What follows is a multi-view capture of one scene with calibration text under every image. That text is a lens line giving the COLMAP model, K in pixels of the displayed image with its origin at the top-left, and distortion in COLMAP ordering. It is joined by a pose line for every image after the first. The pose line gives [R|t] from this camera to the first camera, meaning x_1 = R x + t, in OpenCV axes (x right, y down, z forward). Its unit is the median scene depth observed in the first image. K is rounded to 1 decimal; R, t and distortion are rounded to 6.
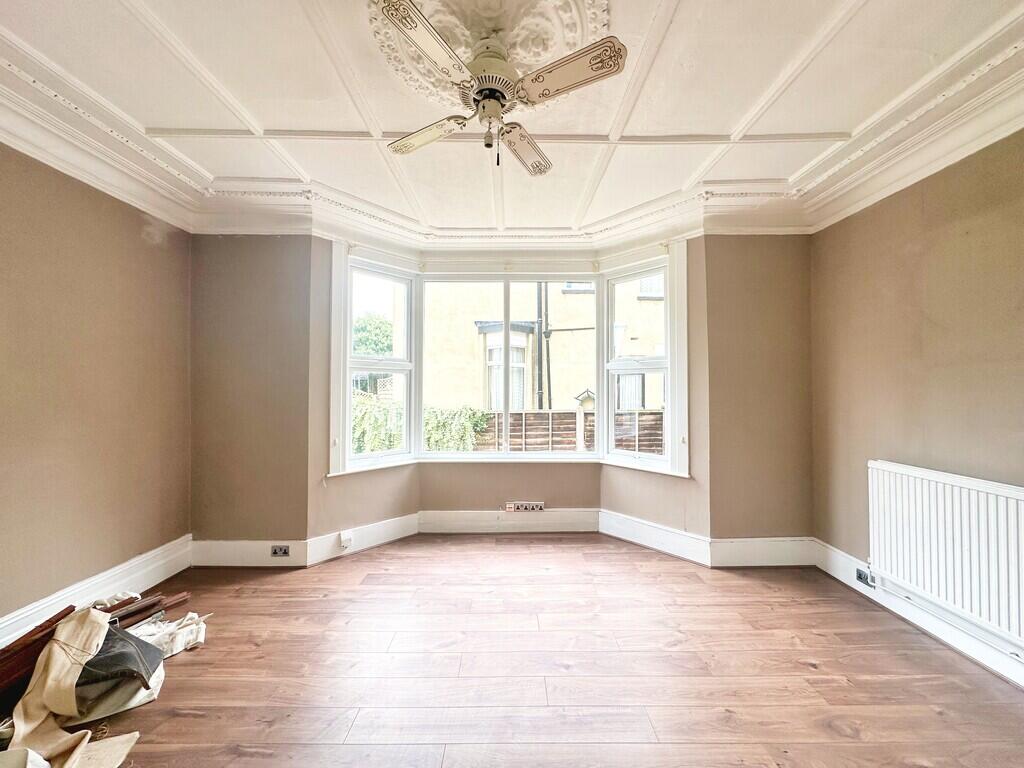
lens RADIAL K [[409.7, 0, 514.1], [0, 409.7, 382.9], [0, 0, 1]] dist [-0.002543, -0.000223]
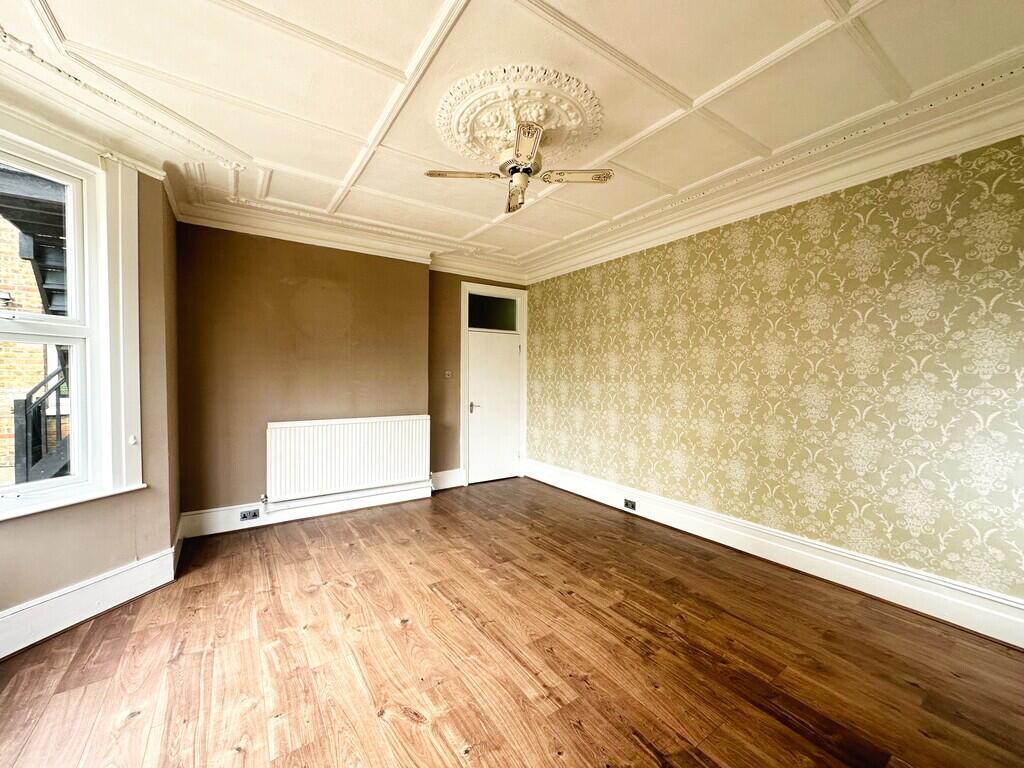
lens RADIAL K [[409.7, 0, 514.2], [0, 409.7, 381.9], [0, 0, 1]] dist [-0.002543, -0.000223]
pose [[-0.558986, -0.012869, 0.829077, -0.714666], [-0.011498, 0.999904, 0.007768, 0.028083], [-0.829097, -0.005190, -0.559080, 1.042895]]
